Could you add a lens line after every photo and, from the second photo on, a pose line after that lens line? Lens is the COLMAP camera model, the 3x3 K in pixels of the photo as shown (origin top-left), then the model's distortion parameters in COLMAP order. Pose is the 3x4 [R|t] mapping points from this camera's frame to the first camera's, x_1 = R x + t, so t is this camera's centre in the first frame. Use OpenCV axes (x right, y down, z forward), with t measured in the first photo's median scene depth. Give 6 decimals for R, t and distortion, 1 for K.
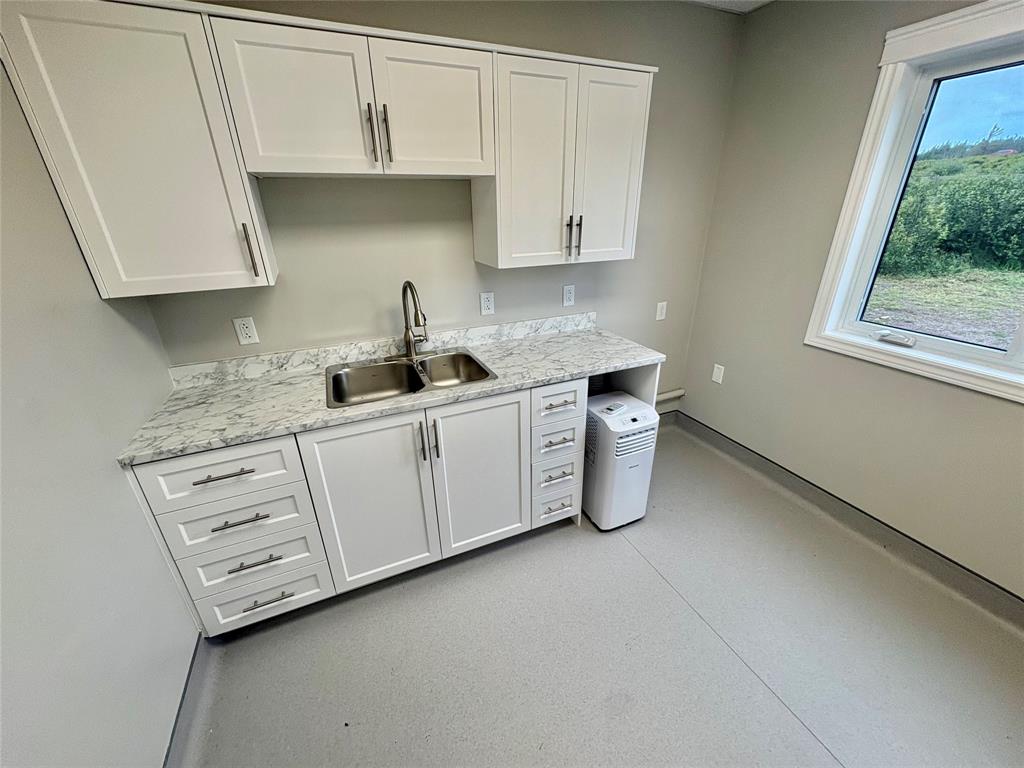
lens RADIAL K [[407.4, 0, 512.1], [0, 407.4, 381.7], [0, 0, 1]] dist [-0.000457, 0.000296]
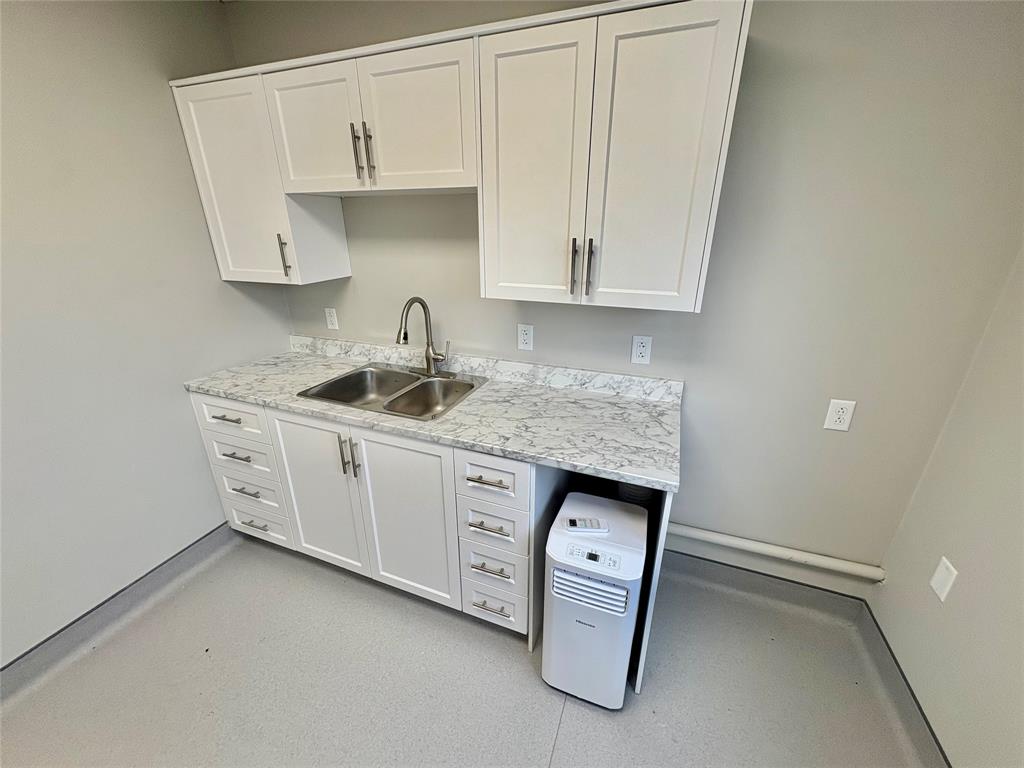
lens RADIAL K [[407.4, 0, 511.2], [0, 407.4, 382.0], [0, 0, 1]] dist [-0.000457, 0.000296]
pose [[0.707906, 0.269444, -0.652892, 0.553835], [-0.289134, 0.953925, 0.080182, -0.182078], [0.644415, 0.132012, 0.753195, 0.402484]]
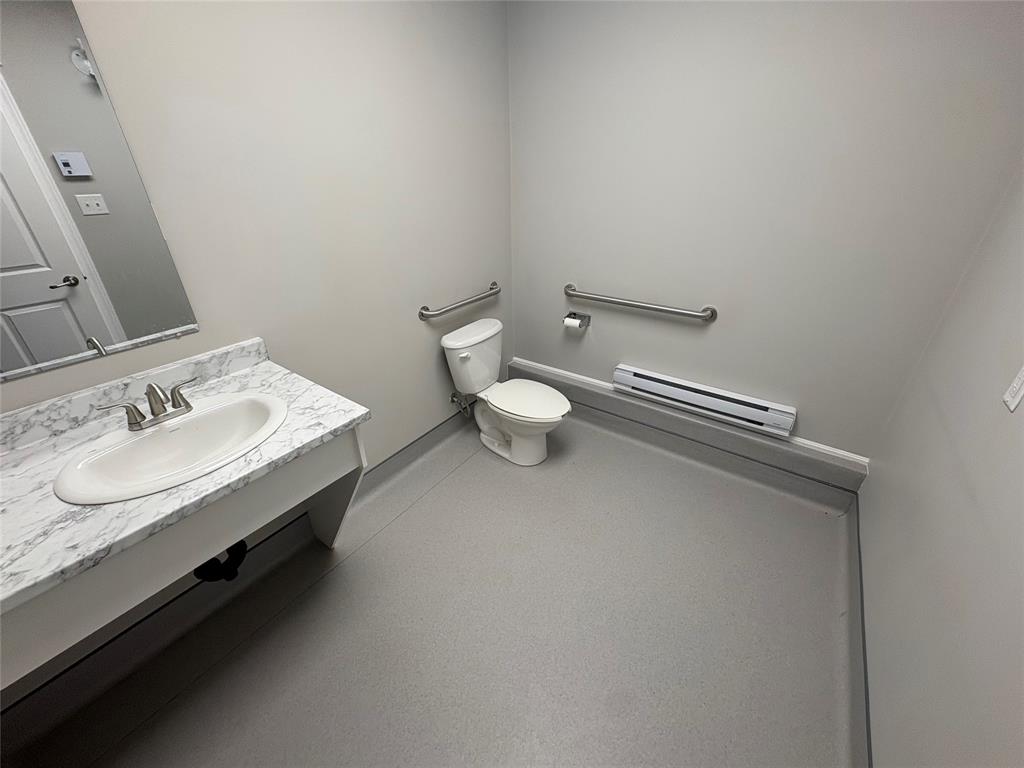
lens RADIAL K [[407.4, 0, 512.1], [0, 407.4, 380.4], [0, 0, 1]] dist [-0.000457, 0.000296]
pose [[0.861893, -0.226348, 0.453770, 0.103597], [0.188081, 0.973716, 0.128463, -0.116166], [-0.470921, -0.025376, 0.881810, 0.278542]]
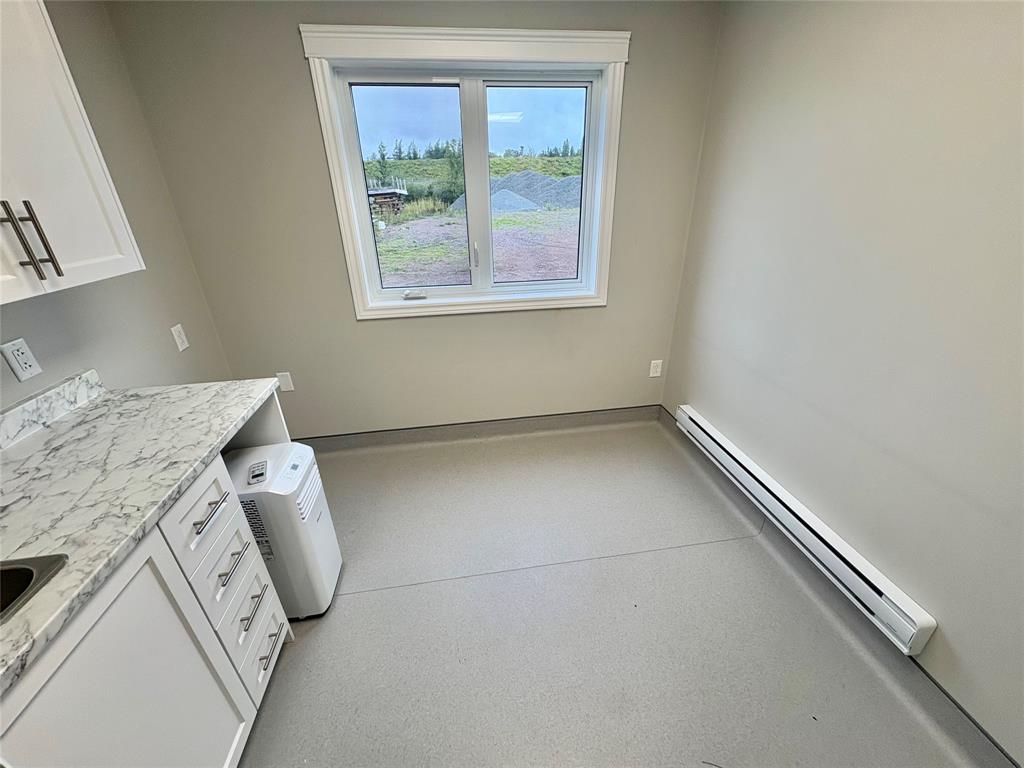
lens RADIAL K [[407.4, 0, 511.0], [0, 407.4, 382.5], [0, 0, 1]] dist [-0.000457, 0.000296]
pose [[0.270925, -0.400654, 0.875258, -0.198557], [0.397749, 0.874606, 0.277237, -0.096471], [-0.876582, 0.273022, 0.396313, 0.295516]]
